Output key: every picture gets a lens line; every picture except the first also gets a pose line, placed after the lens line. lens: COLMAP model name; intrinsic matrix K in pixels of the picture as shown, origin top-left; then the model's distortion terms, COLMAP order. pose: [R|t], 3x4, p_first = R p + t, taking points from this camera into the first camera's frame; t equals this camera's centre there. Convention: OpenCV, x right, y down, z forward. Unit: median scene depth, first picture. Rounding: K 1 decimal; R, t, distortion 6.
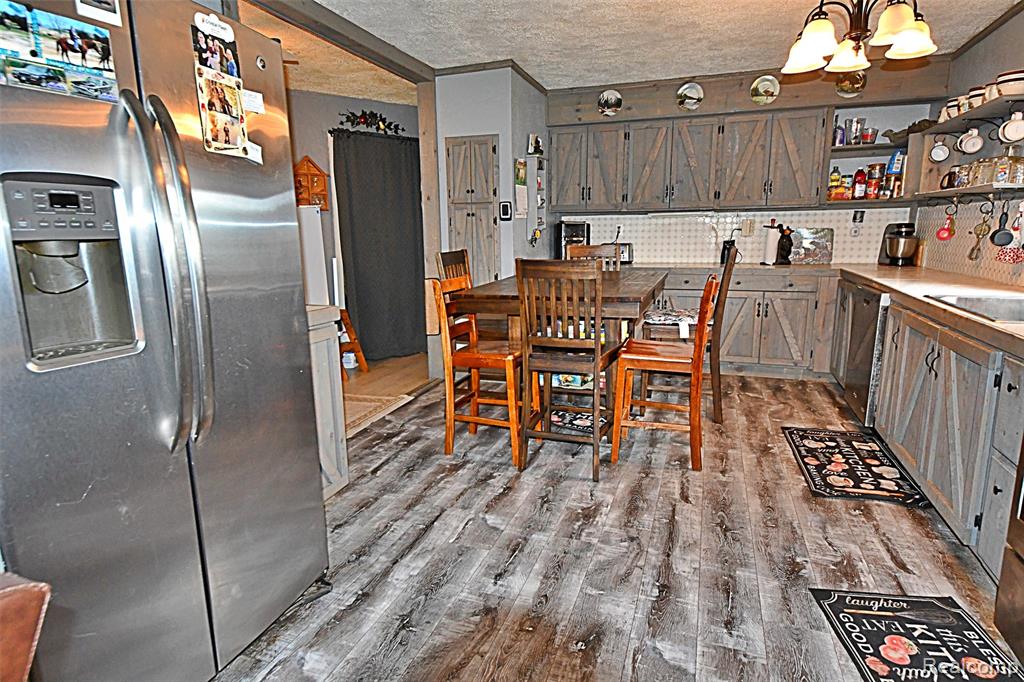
lens RADIAL K [[574.7, 0, 516.1], [0, 574.7, 343.2], [0, 0, 1]] dist [0.014402, -0.012071]
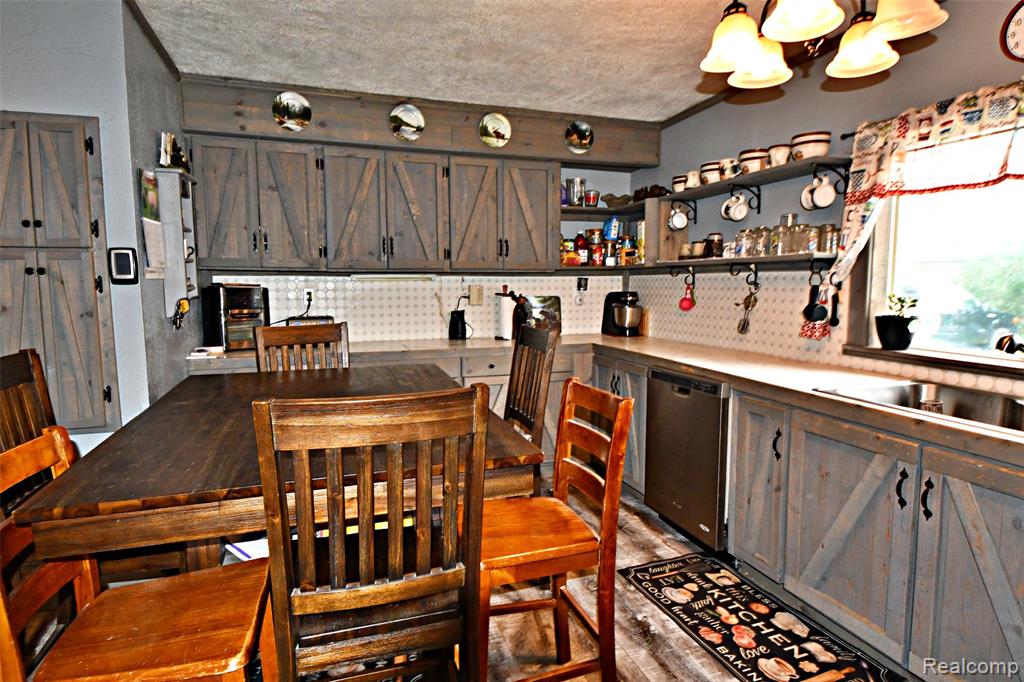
lens RADIAL K [[574.7, 0, 519.2], [0, 574.7, 346.7], [0, 0, 1]] dist [0.014402, -0.012071]
pose [[0.798076, -0.053093, 0.600213, -0.044248], [0.109502, 0.992303, -0.057824, -0.079542], [-0.592523, 0.111872, 0.797748, 0.346057]]
